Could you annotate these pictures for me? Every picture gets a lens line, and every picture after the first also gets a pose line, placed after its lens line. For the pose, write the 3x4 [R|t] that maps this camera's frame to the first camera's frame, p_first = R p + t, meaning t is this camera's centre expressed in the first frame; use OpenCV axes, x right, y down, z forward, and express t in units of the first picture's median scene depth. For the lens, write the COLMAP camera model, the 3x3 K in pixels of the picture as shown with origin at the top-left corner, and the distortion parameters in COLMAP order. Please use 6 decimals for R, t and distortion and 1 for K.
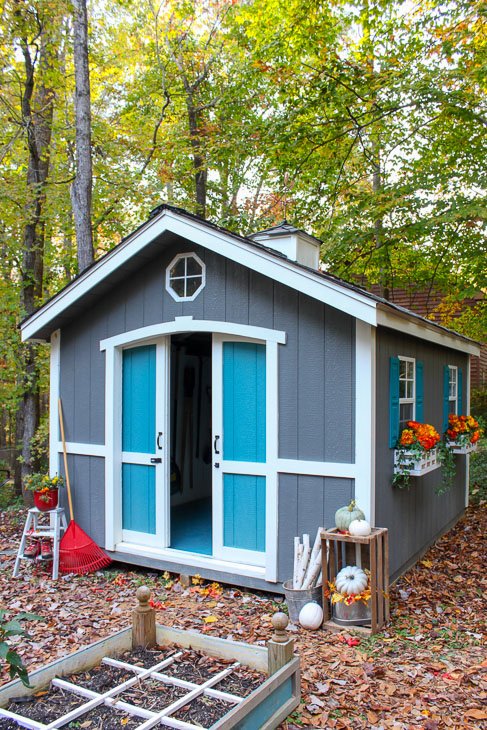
lens RADIAL K [[601.8, 0, 243.6], [0, 601.8, 390.8], [0, 0, 1]] dist [-0.122130, 0.001918]
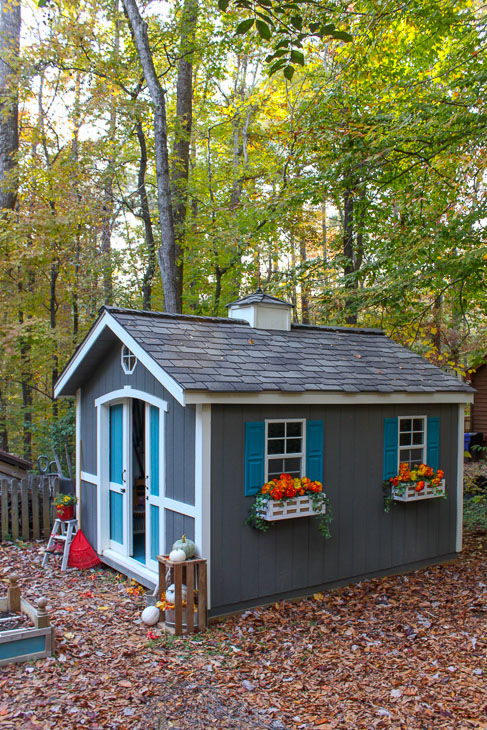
lens RADIAL K [[651.0, 0, 257.6], [0, 651.0, 363.8], [0, 0, 1]] dist [-0.213111, 0.174266]
pose [[0.916717, -0.012136, -0.399353, 0.697259], [-0.005656, 0.999044, -0.043344, -0.104888], [0.399497, 0.041993, 0.915772, -0.195895]]
